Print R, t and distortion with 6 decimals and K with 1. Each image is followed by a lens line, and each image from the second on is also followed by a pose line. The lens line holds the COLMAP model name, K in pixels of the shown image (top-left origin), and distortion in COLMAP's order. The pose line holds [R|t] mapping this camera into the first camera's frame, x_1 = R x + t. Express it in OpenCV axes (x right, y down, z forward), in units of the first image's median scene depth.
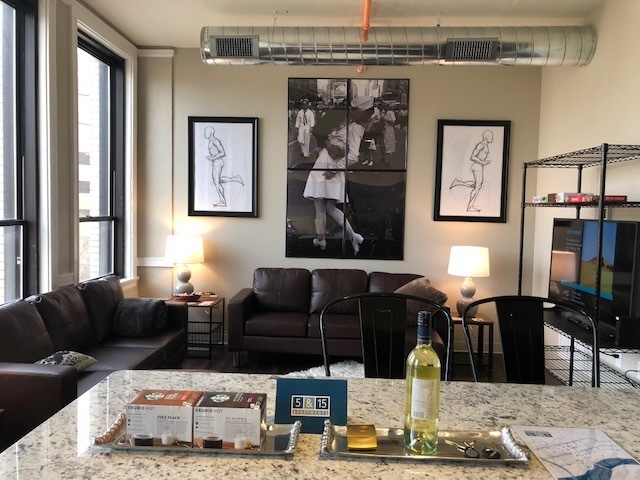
lens RADIAL K [[518.8, 0, 320.0], [0, 518.8, 240.0], [0, 0, 1]] dist [0.138039, -0.448537]
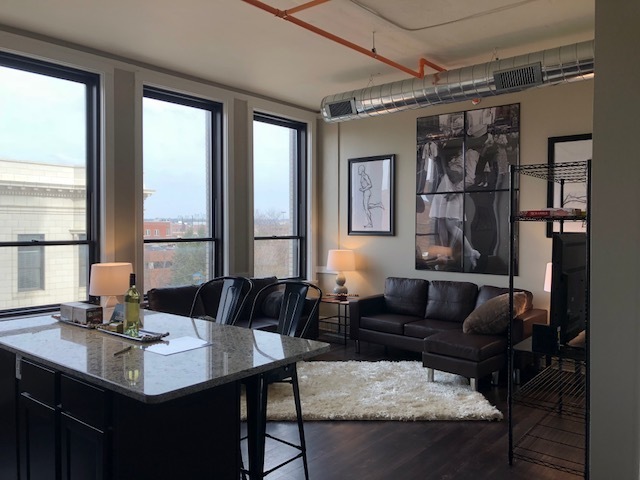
lens RADIAL K [[518.8, 0, 320.0], [0, 518.8, 240.0], [0, 0, 1]] dist [0.138039, -0.448537]
pose [[0.791650, -0.003489, -0.610965, 0.490266], [-0.020991, 0.999238, -0.032905, 0.010323], [0.610615, 0.038874, 0.790973, -0.063252]]
